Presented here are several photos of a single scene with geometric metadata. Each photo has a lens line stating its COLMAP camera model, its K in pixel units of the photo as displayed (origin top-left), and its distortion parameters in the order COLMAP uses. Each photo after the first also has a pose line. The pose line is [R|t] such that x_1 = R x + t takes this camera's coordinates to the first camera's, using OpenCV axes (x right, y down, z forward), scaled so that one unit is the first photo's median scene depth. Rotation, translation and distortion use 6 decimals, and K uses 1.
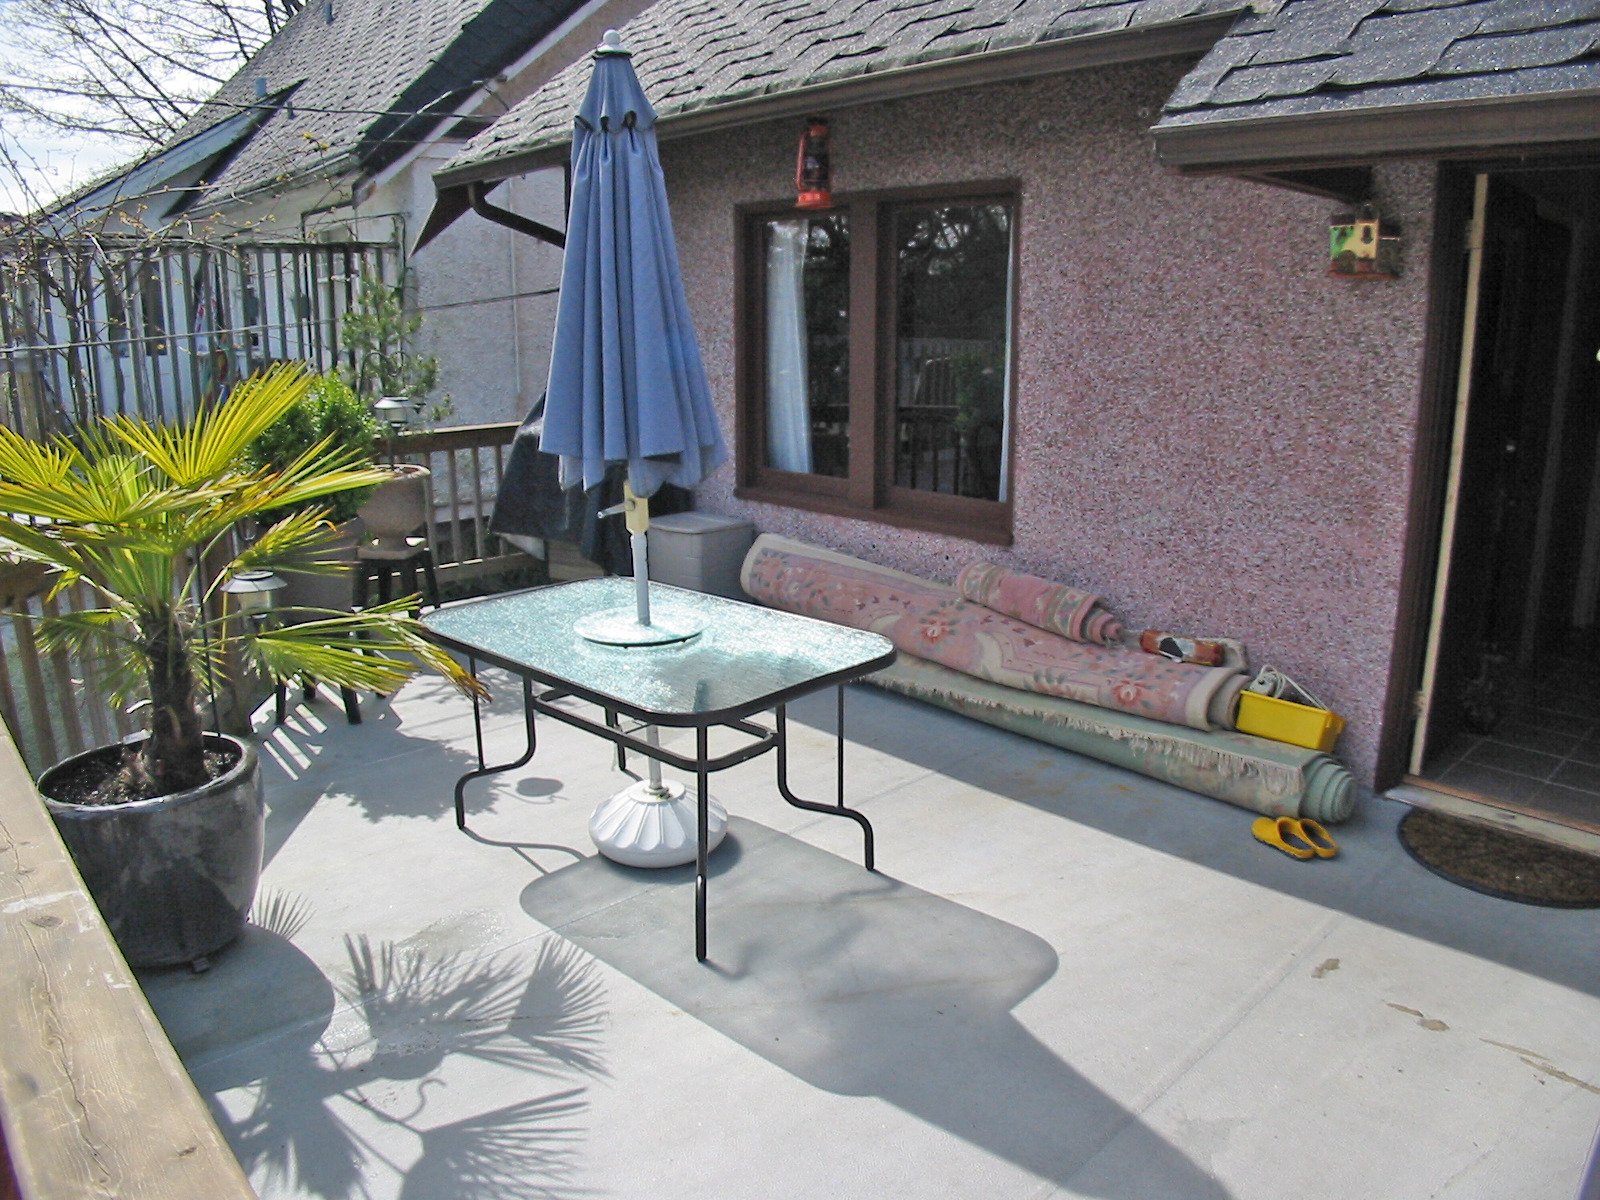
lens RADIAL K [[1159.3, 0, 812.1], [0, 1159.3, 612.3], [0, 0, 1]] dist [-0.198368, 0.091100]
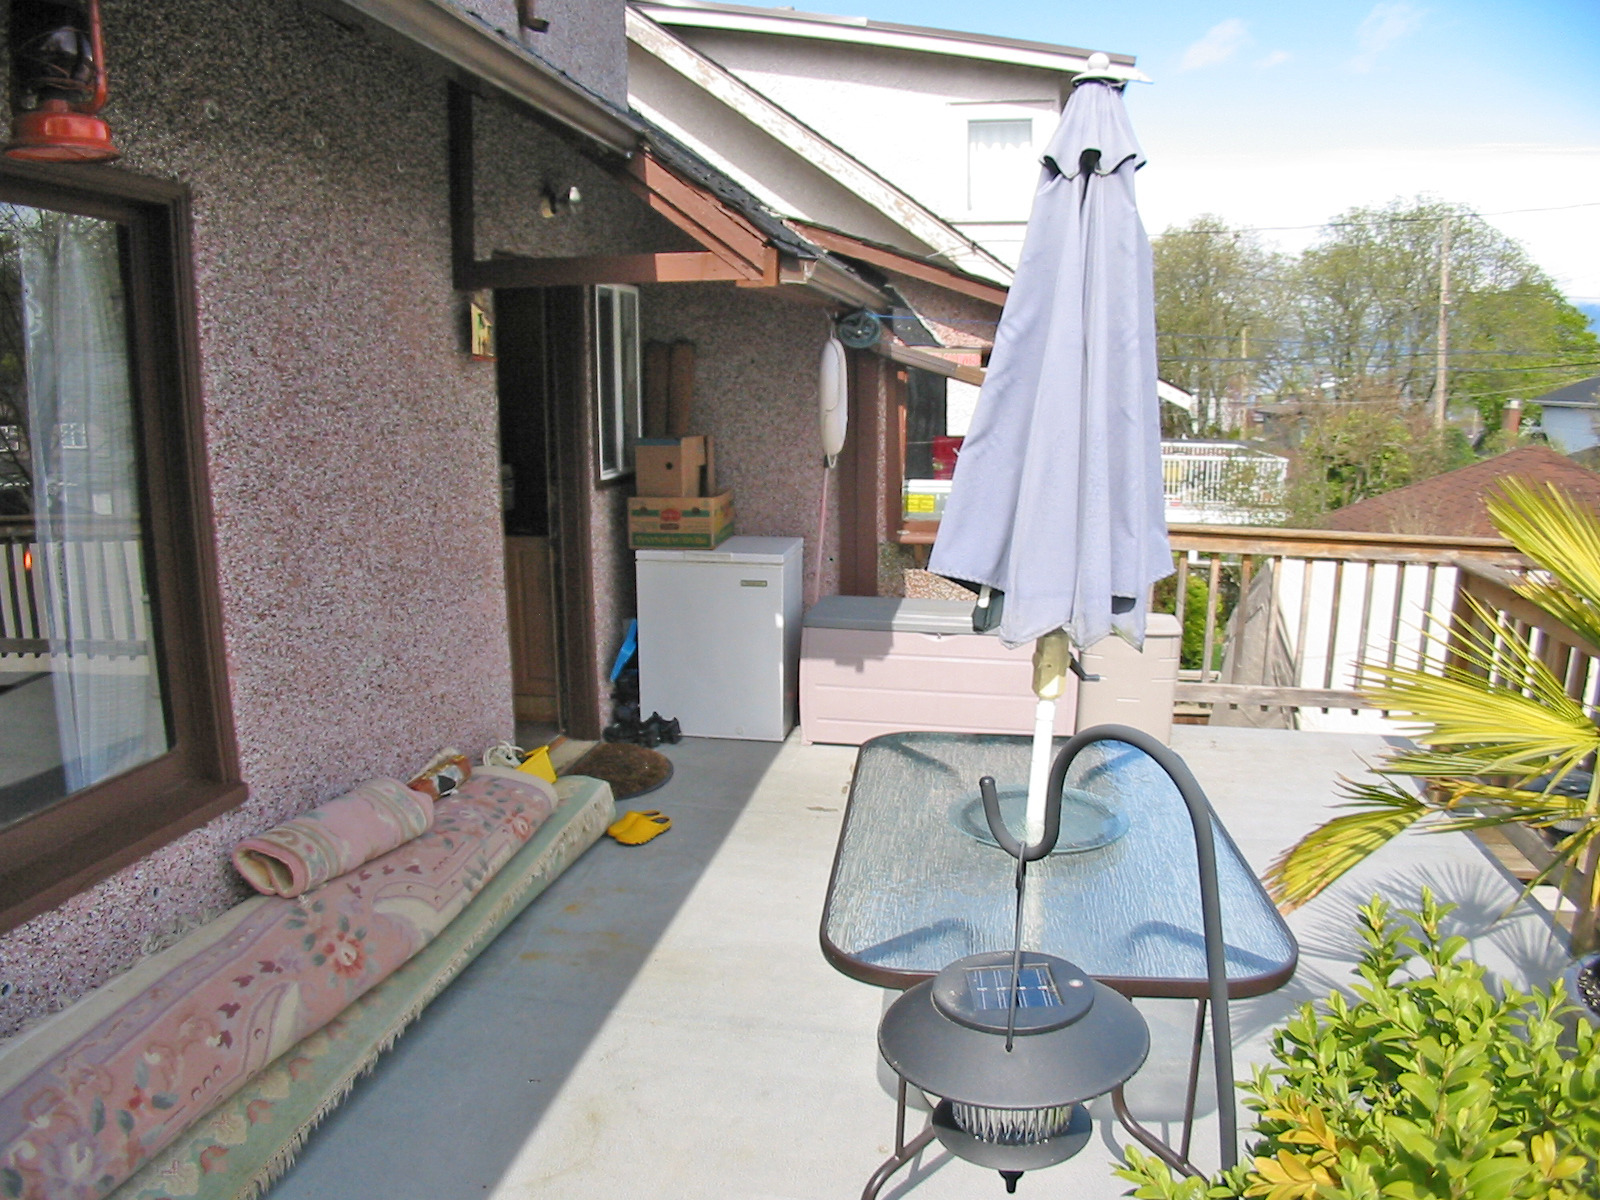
lens RADIAL K [[1159.3, 0, 812.1], [0, 1159.3, 612.3], [0, 0, 1]] dist [-0.198368, 0.091100]
pose [[-0.595121, -0.155446, 0.788459, -0.505759], [0.202563, 0.920421, 0.334356, -0.317811], [-0.777688, 0.358695, -0.516275, 1.166801]]
